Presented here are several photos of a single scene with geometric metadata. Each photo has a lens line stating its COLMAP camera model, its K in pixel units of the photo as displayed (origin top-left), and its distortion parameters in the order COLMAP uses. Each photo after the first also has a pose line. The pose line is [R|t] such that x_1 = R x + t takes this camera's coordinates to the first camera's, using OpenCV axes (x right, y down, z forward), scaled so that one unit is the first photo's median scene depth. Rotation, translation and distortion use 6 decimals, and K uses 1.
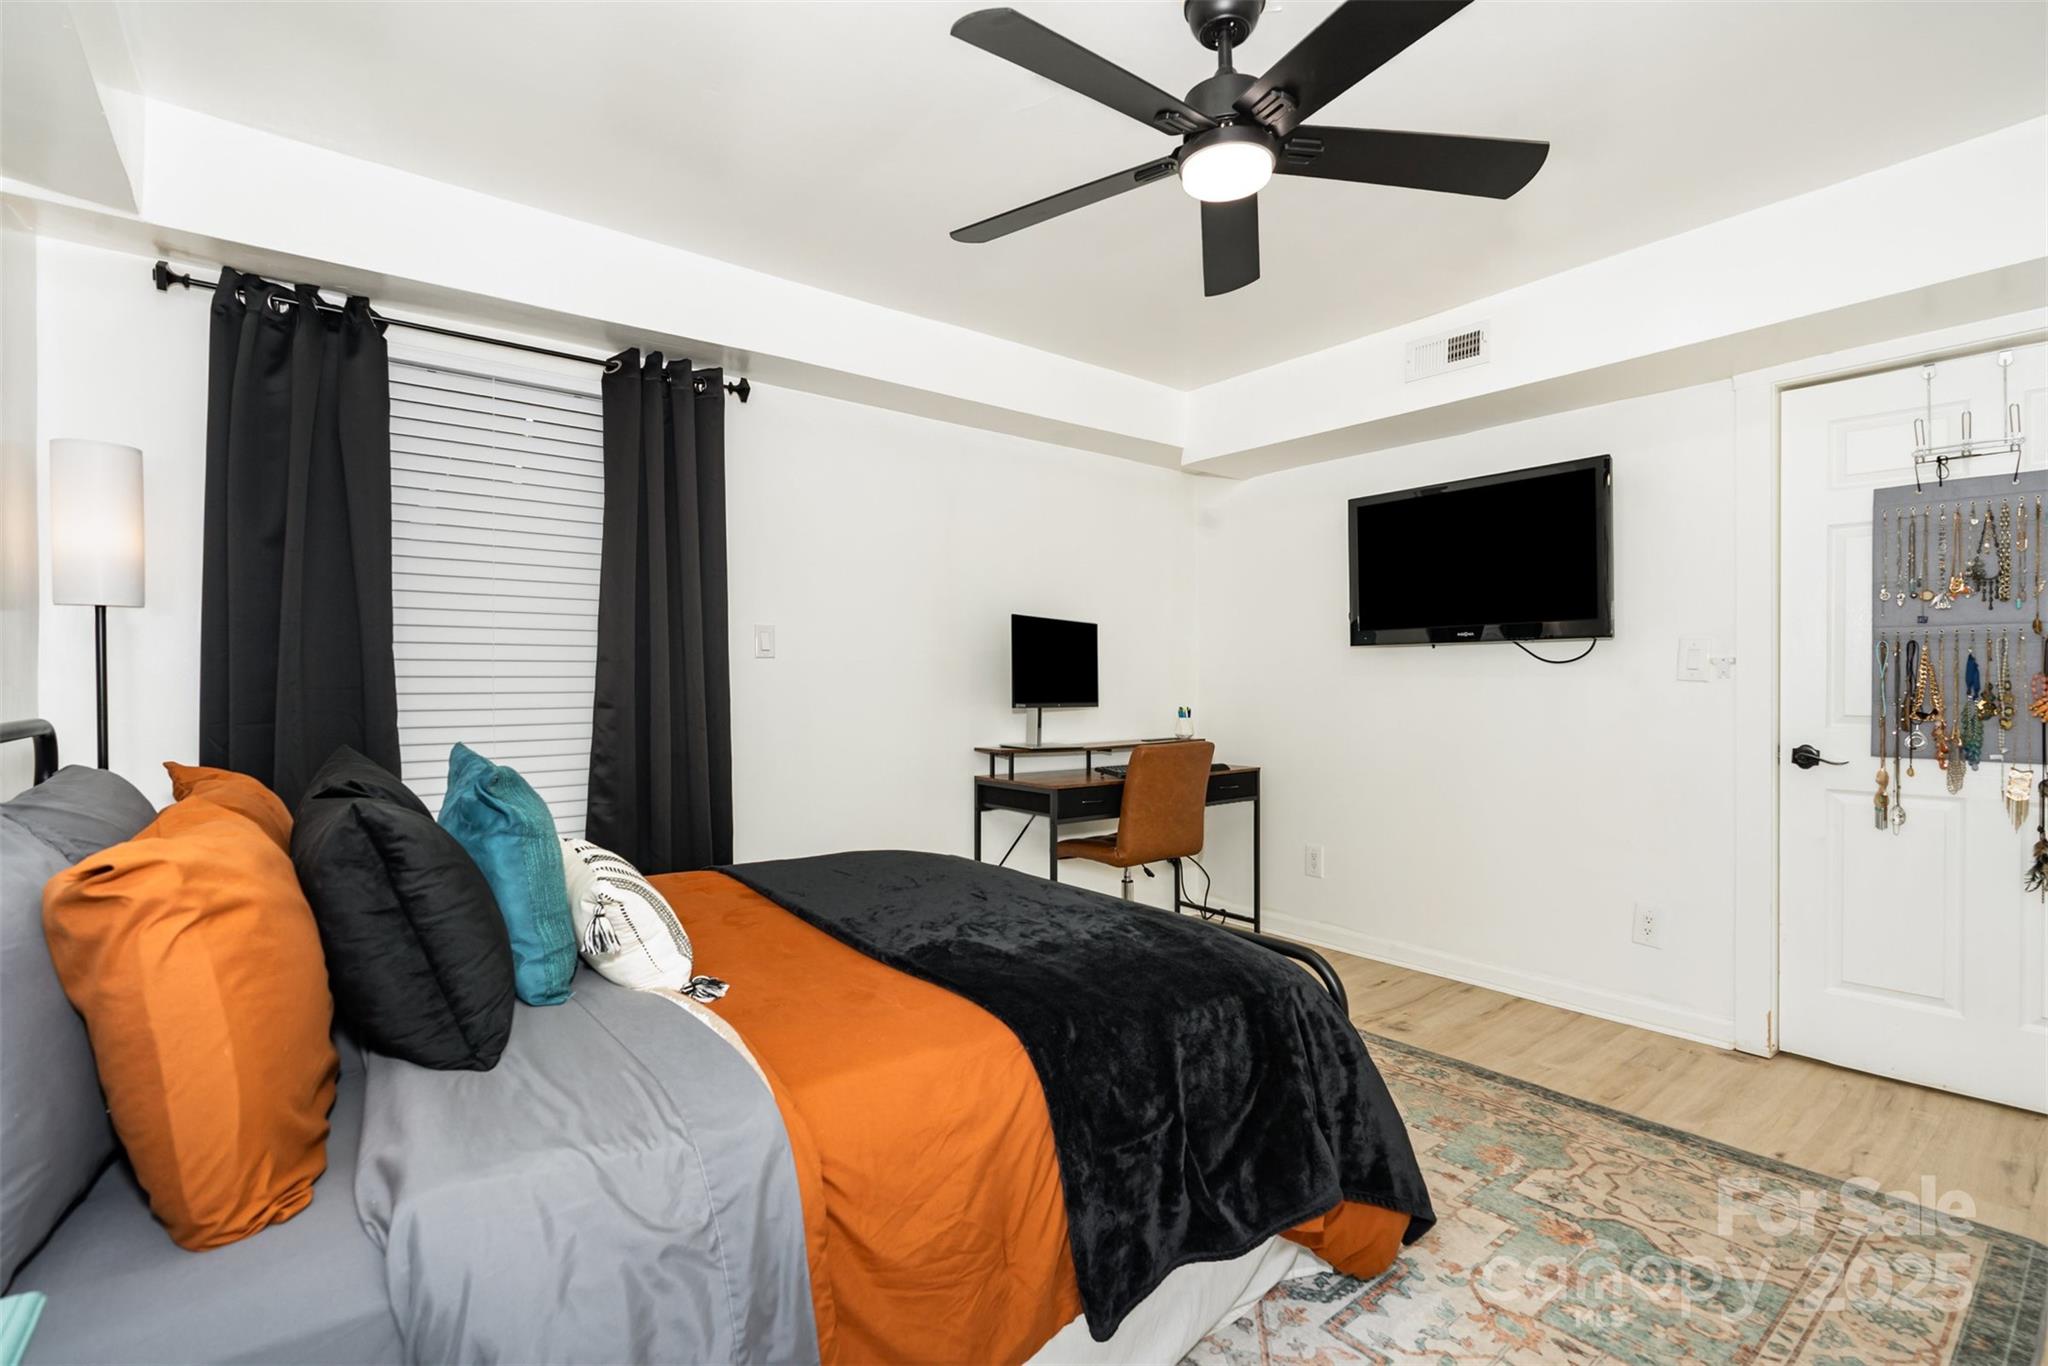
lens RADIAL K [[946.0, 0, 1024.0], [0, 946.0, 683.0], [0, 0, 1]] dist [-0.001496, 0.000124]
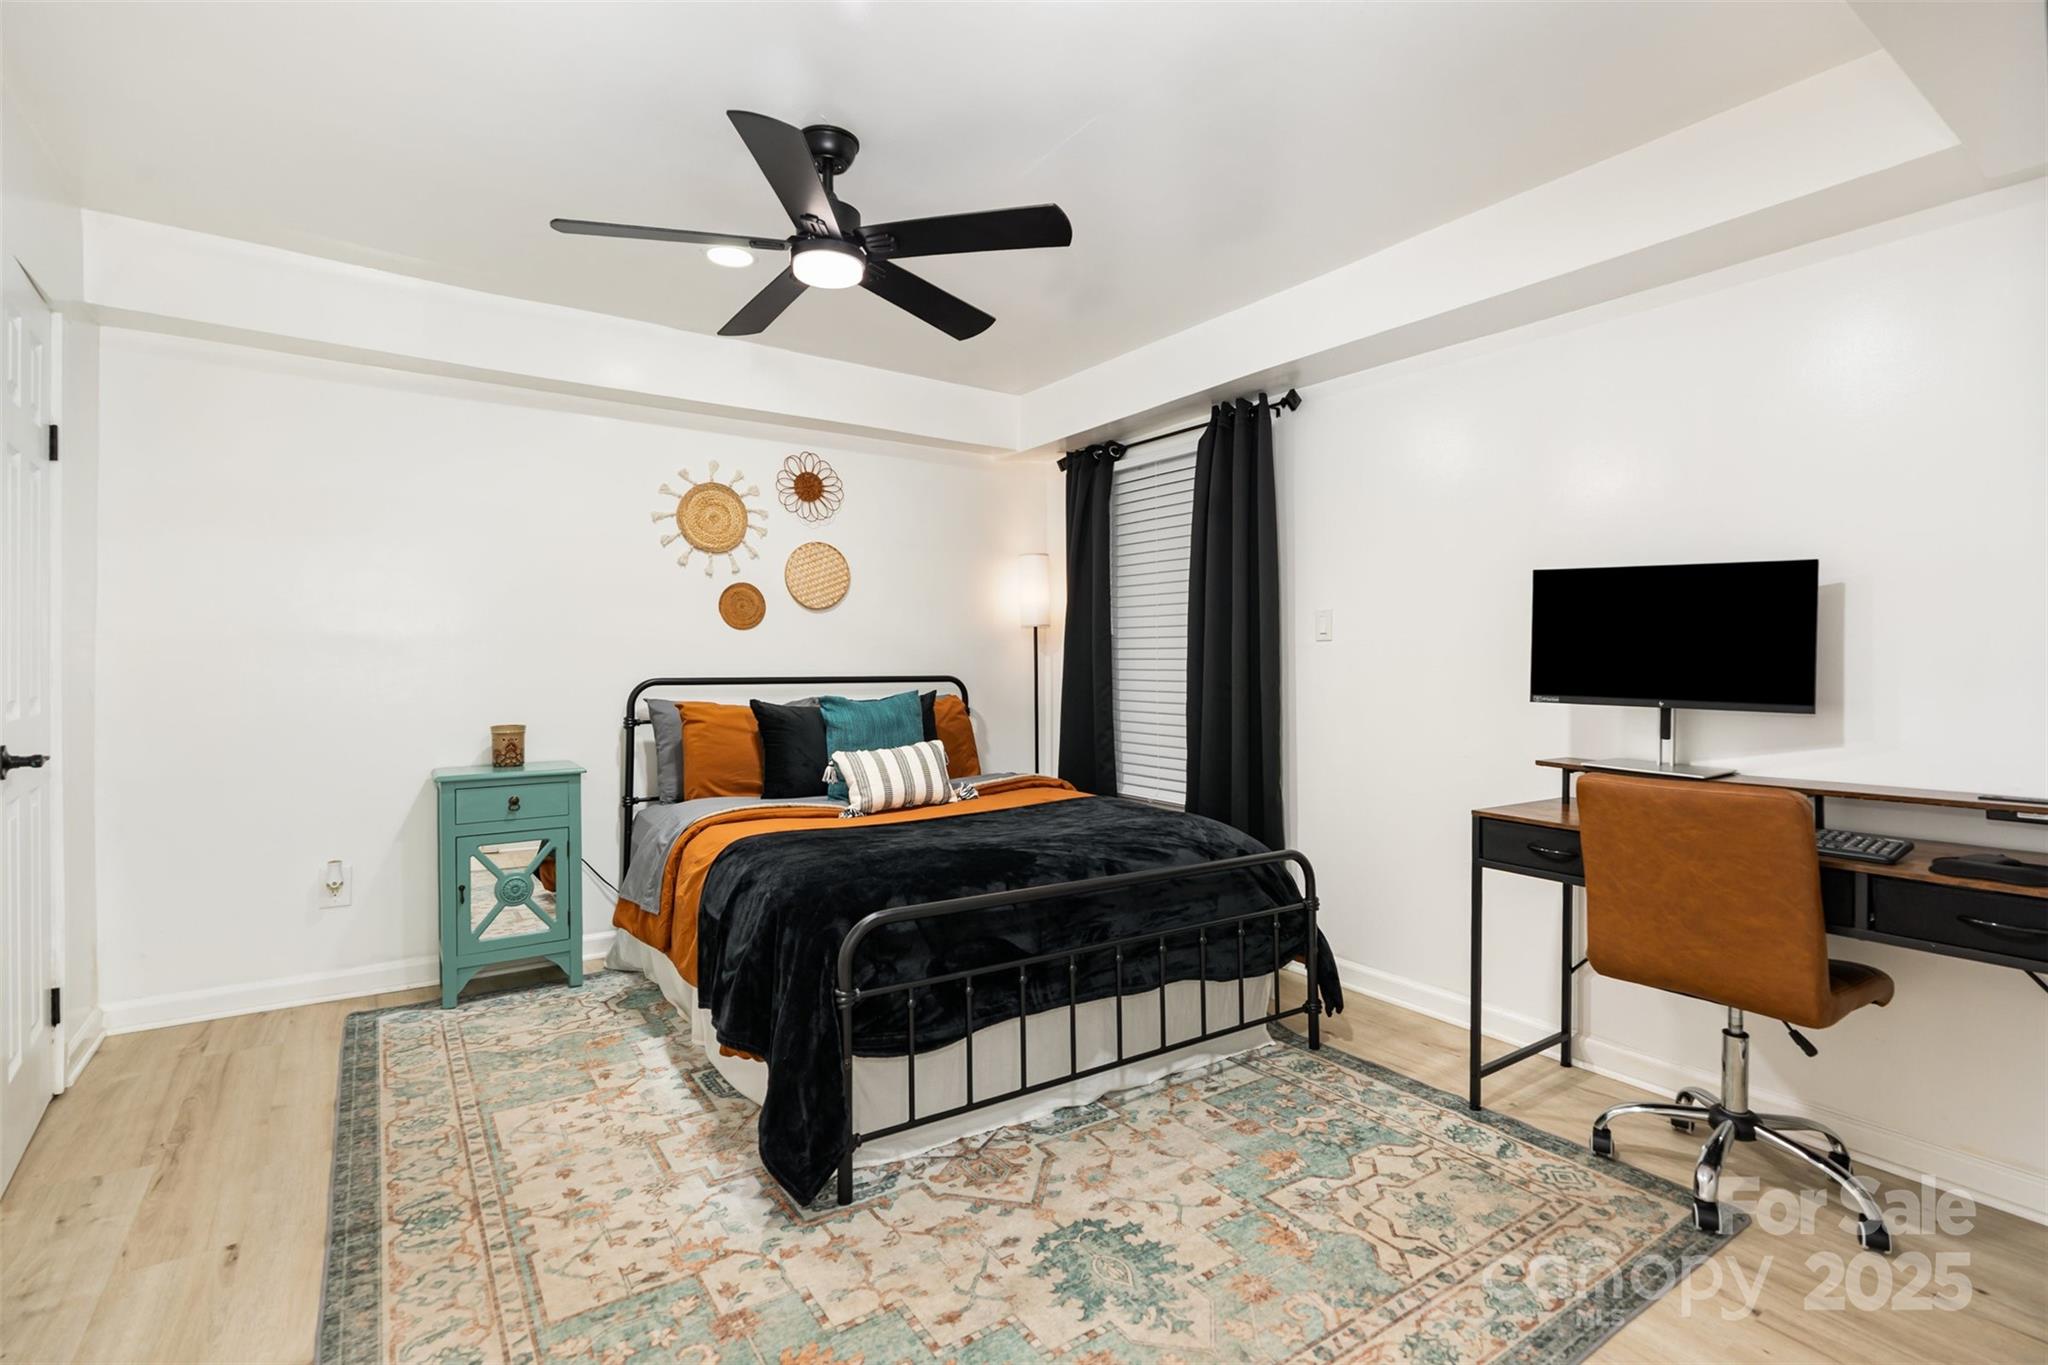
lens RADIAL K [[946.0, 0, 1024.0], [0, 946.0, 682.5], [0, 0, 1]] dist [-0.001496, 0.000124]
pose [[-0.075913, 0.022166, -0.996868, 0.913027], [-0.001722, 0.999748, 0.022361, -0.005829], [0.997113, 0.003414, -0.075855, 0.850704]]
